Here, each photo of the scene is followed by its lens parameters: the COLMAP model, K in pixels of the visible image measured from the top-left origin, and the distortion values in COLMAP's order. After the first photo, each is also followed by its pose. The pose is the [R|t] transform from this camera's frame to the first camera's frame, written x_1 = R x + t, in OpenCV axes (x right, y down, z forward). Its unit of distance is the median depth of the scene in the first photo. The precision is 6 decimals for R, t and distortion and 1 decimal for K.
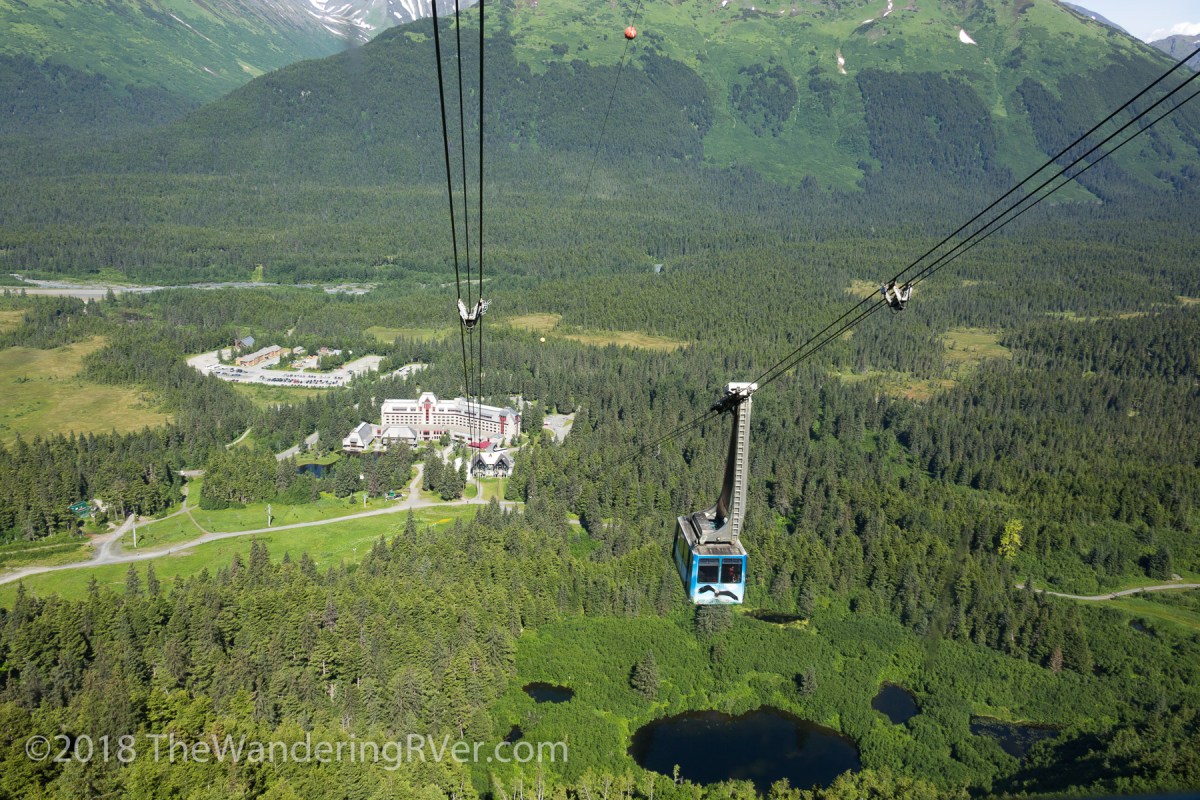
lens RADIAL K [[905.2, 0, 596.9], [0, 905.2, 417.6], [0, 0, 1]] dist [-0.003110, -0.004326]
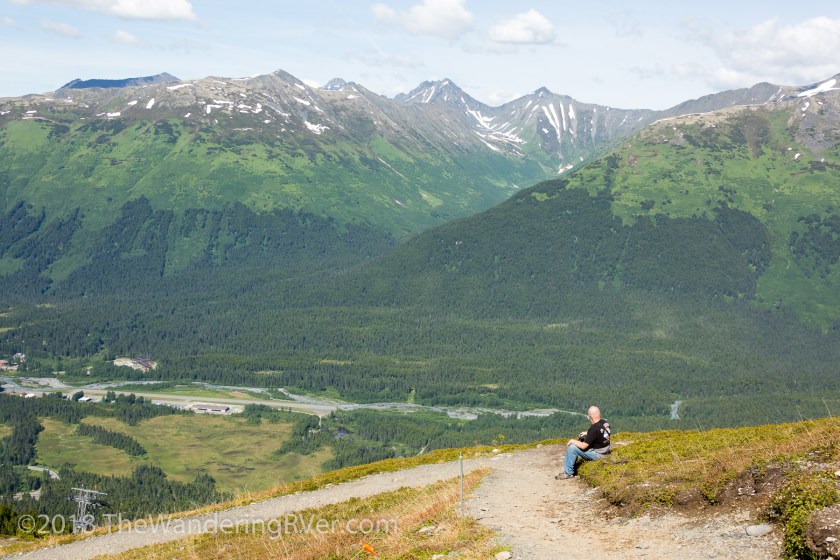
lens RADIAL K [[886.3, 0, 420.0], [0, 886.3, 280.0], [0, 0, 1]] dist [0.009588, -0.038721]
pose [[0.935233, 0.040746, -0.351679, 0.103946], [-0.101960, 0.982267, -0.157341, -0.060524], [0.339032, 0.183008, 0.922803, -0.273588]]
